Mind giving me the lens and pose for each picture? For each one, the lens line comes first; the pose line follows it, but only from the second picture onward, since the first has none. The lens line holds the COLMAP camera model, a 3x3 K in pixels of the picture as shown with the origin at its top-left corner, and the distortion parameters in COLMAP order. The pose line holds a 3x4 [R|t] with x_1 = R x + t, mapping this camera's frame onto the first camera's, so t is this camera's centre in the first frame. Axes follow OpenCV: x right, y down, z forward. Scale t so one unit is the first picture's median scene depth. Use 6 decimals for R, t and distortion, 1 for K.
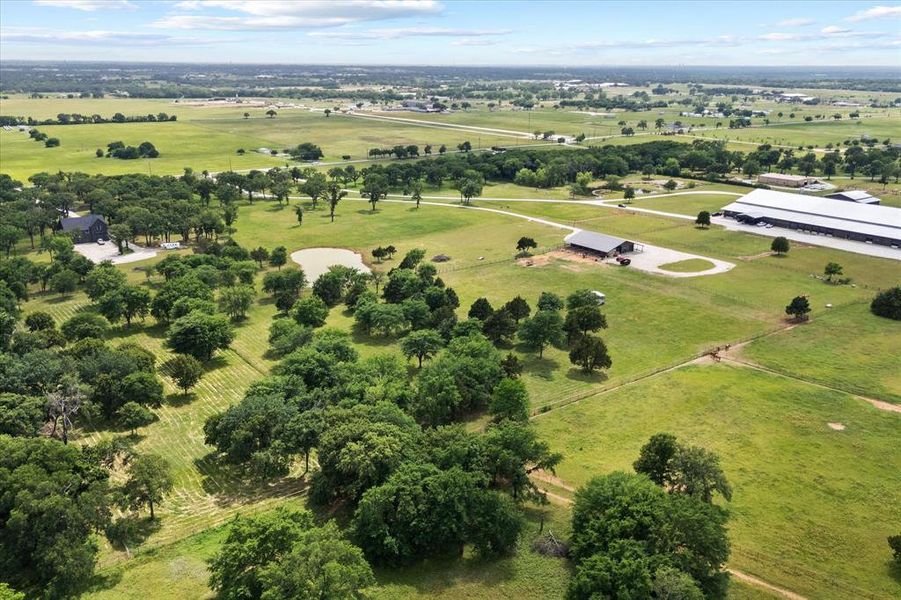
lens RADIAL K [[809.5, 0, 450.5], [0, 809.5, 300.0], [0, 0, 1]] dist [0.049187, -0.114863]
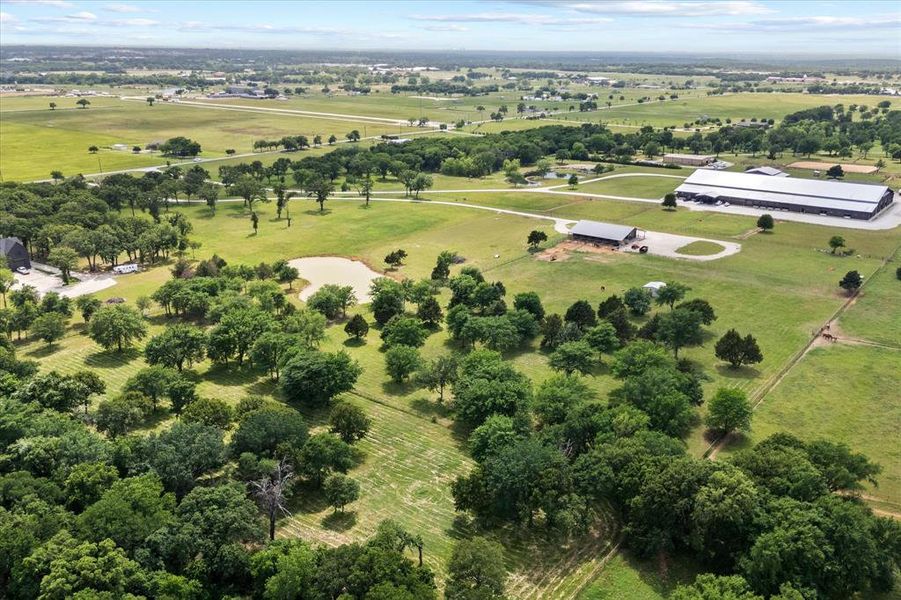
lens RADIAL K [[809.5, 0, 450.5], [0, 809.5, 300.0], [0, 0, 1]] dist [0.049187, -0.114863]
pose [[0.943624, -0.091900, 0.318005, -0.231383], [0.085957, 0.995762, 0.032703, -0.026689], [-0.319663, -0.003525, 0.947525, 0.095704]]
